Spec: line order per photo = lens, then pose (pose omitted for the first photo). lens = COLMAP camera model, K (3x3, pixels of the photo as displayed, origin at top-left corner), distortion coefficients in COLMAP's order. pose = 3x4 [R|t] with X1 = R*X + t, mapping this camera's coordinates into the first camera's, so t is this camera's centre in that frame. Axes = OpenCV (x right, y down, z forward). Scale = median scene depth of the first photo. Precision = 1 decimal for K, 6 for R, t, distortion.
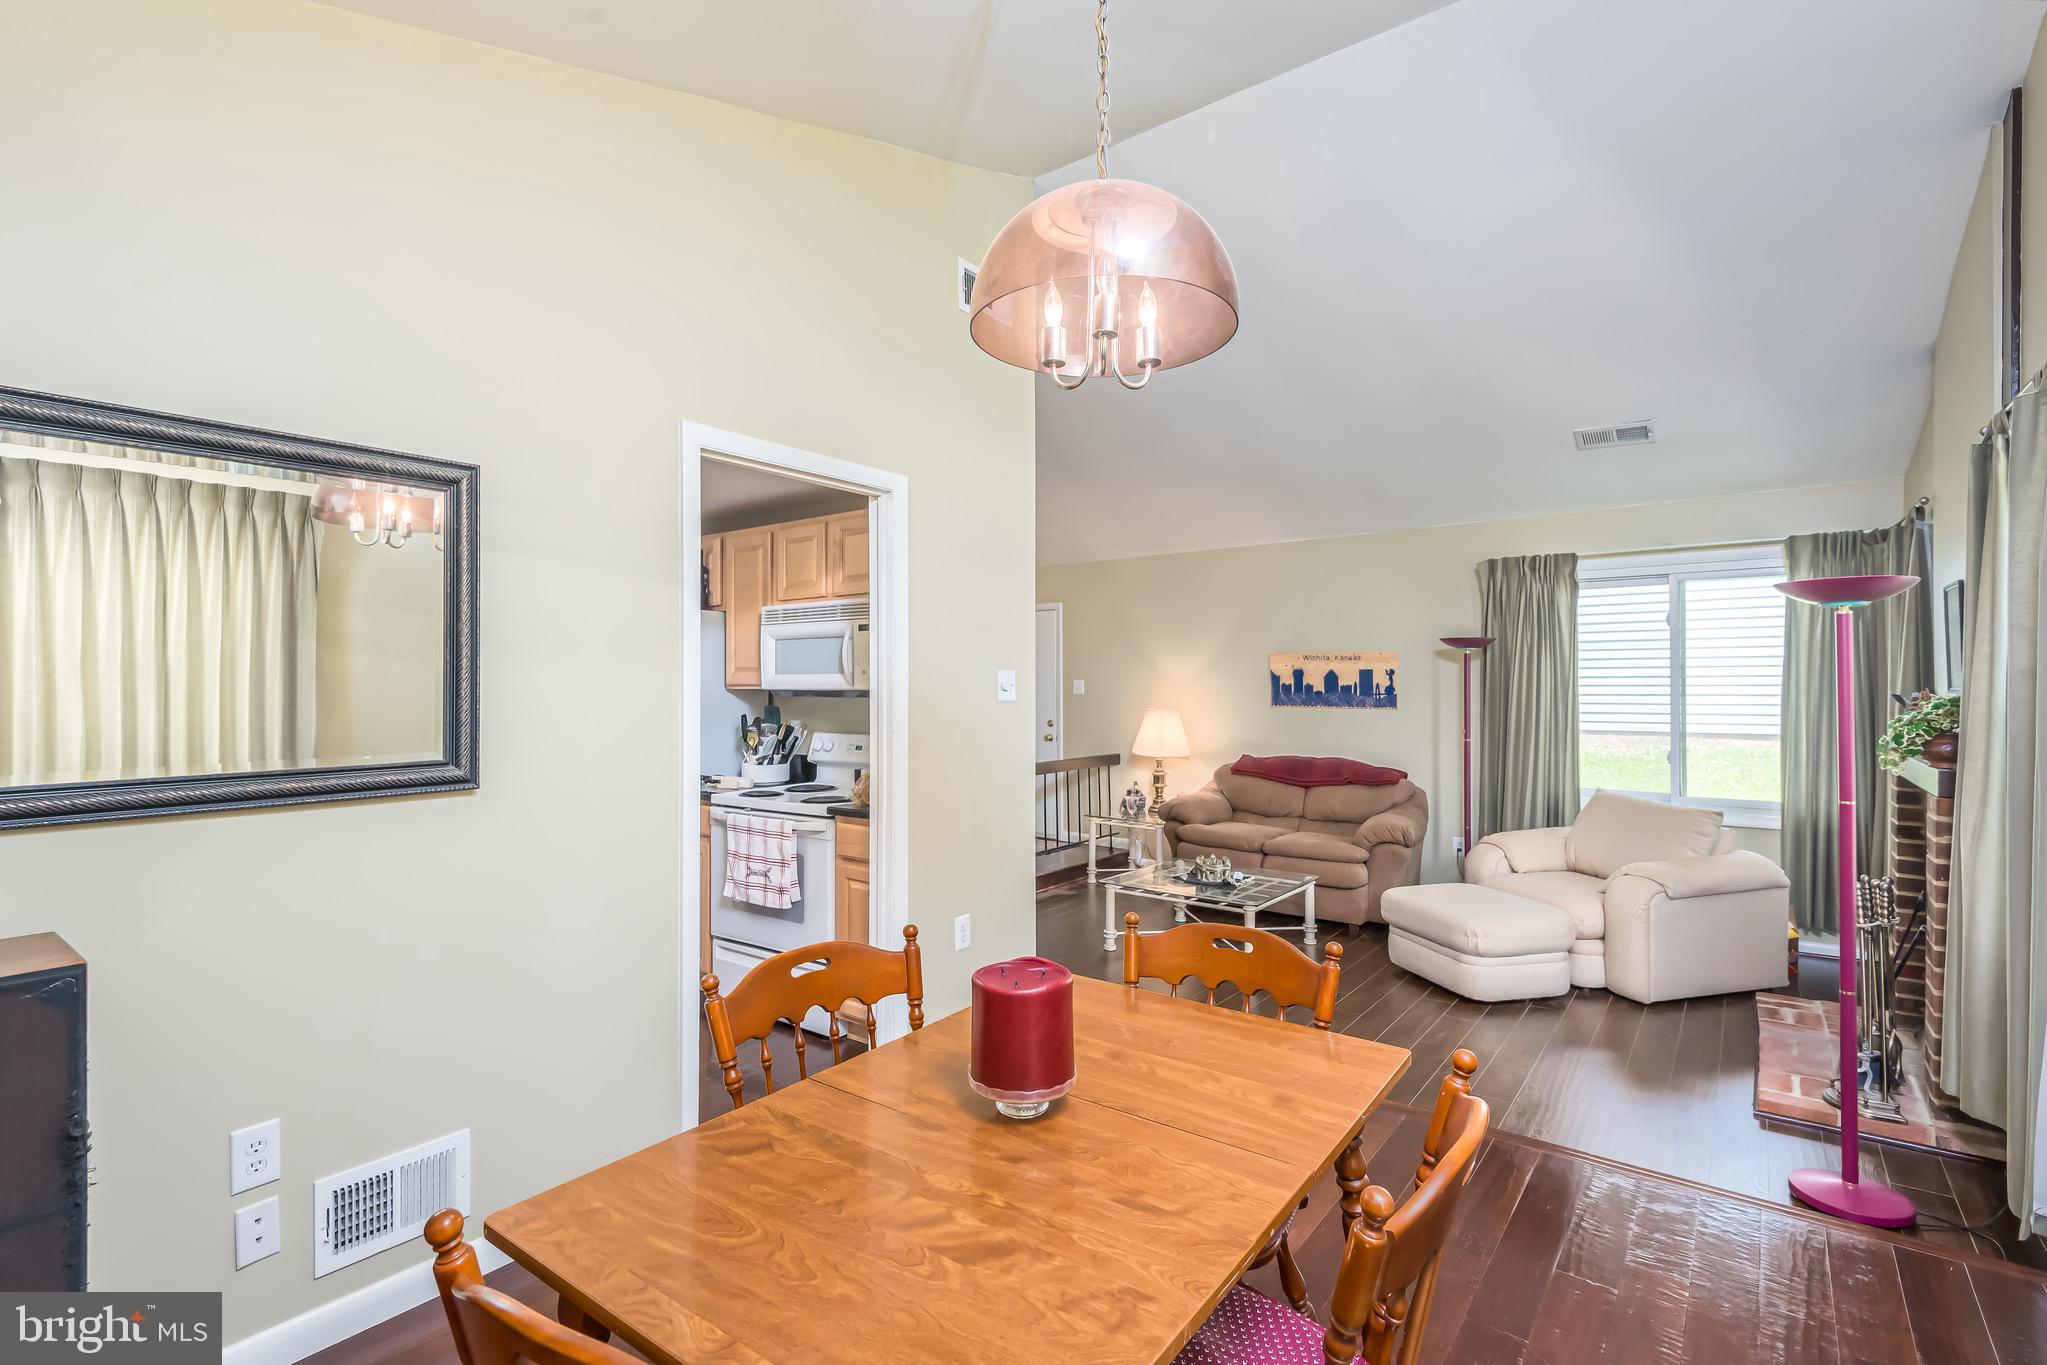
lens RADIAL K [[945.7, 0, 1028.4], [0, 945.7, 688.7], [0, 0, 1]] dist [0.019454, -0.004283]
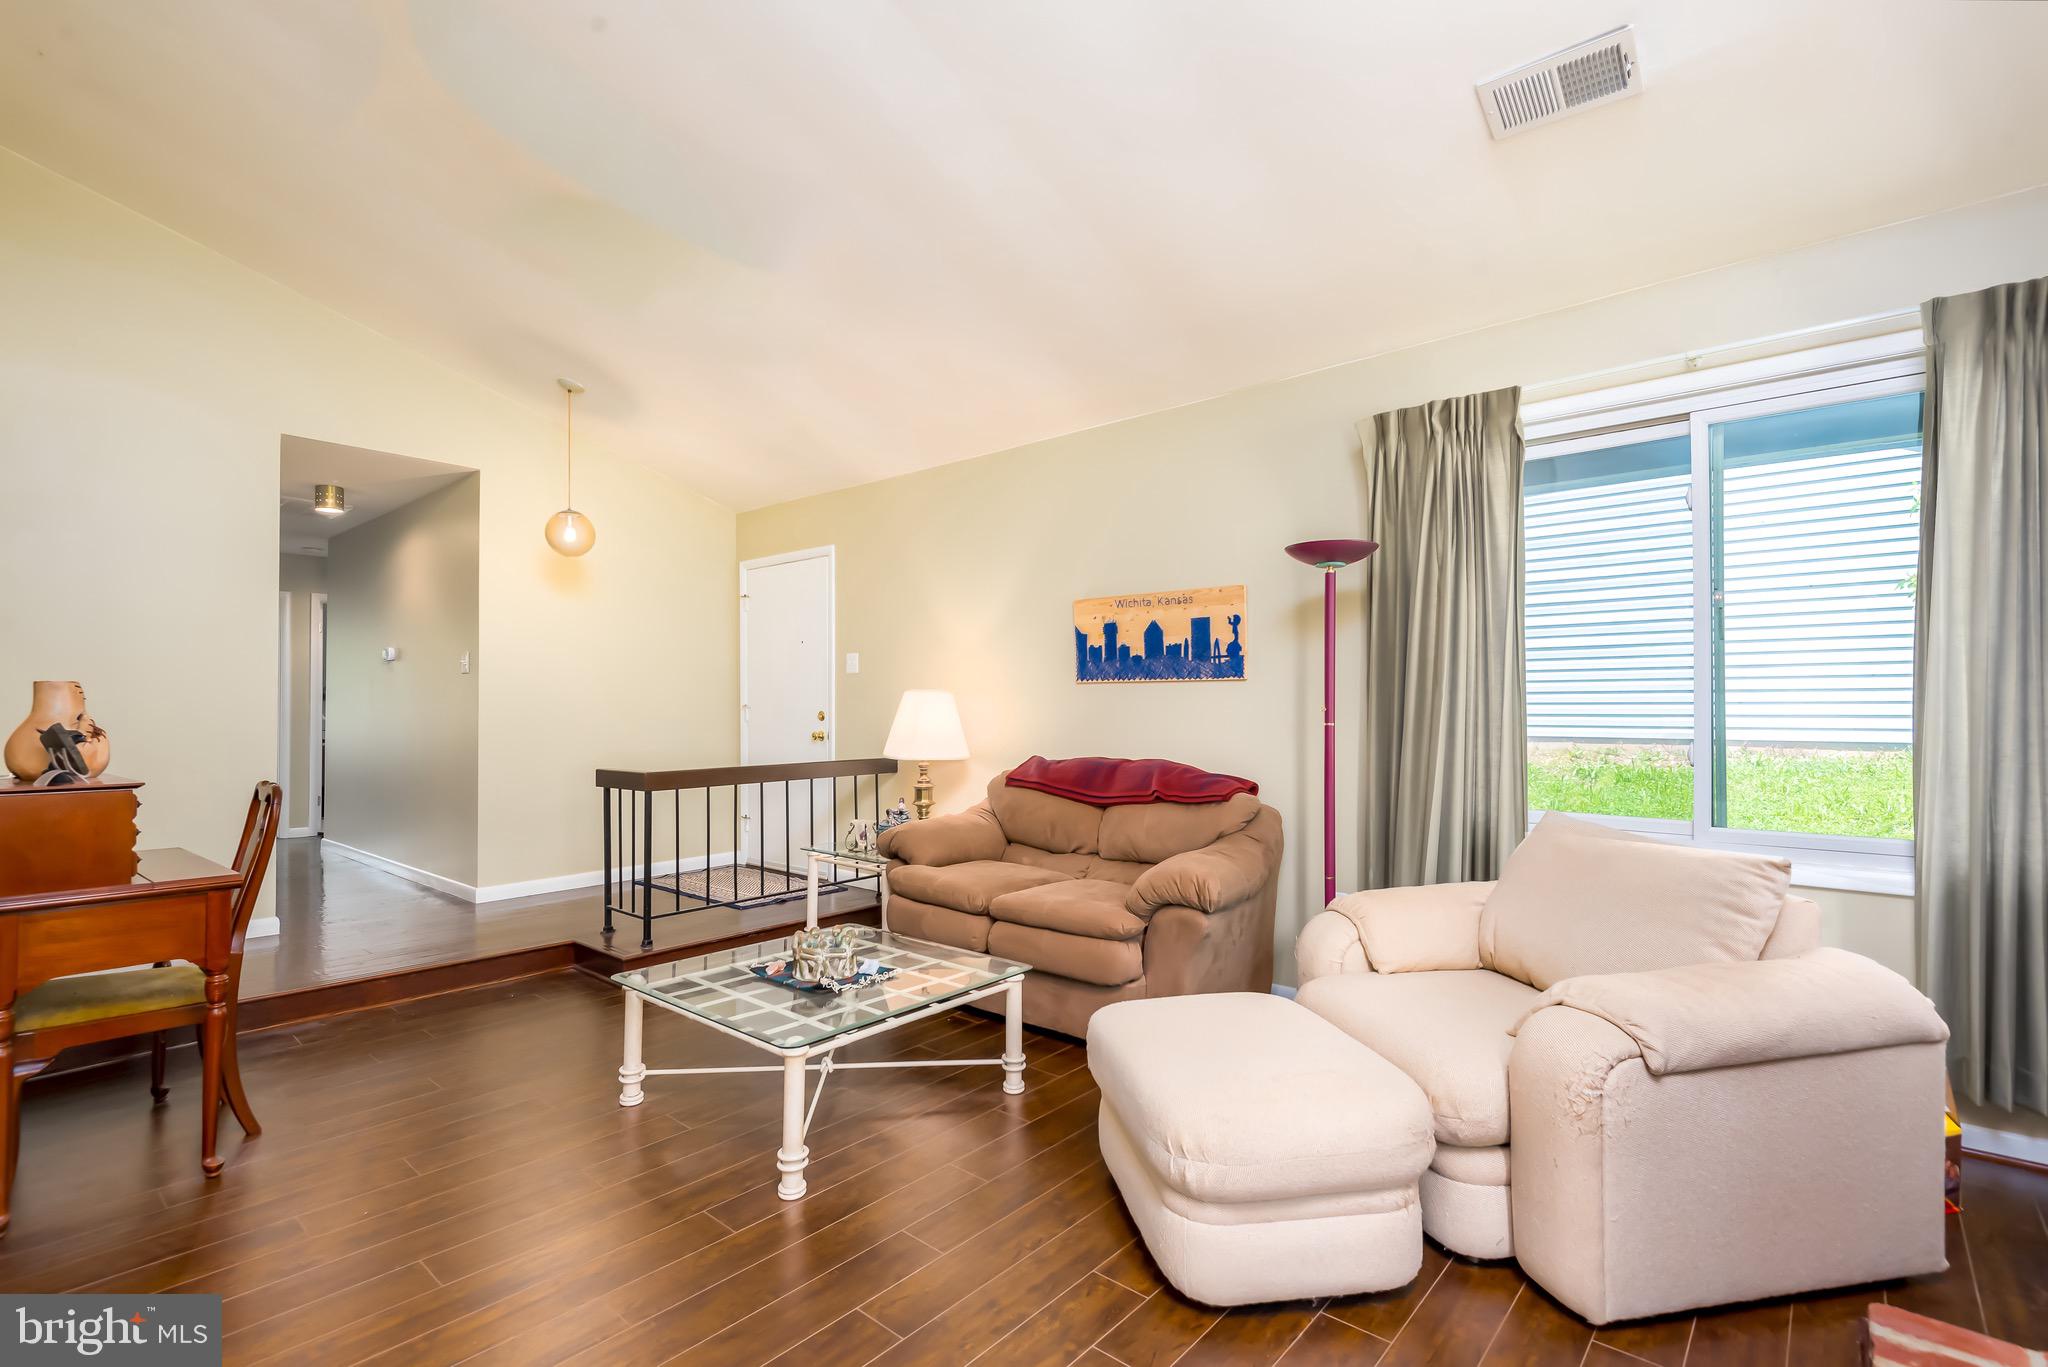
lens RADIAL K [[946.2, 0, 1035.4], [0, 946.2, 704.9], [0, 0, 1]] dist [0.019454, -0.004283]
pose [[0.998554, 0.000468, -0.053750, 0.292320], [-0.000747, 0.999986, -0.005172, 0.041829], [0.053747, 0.005205, 0.998541, 0.389385]]
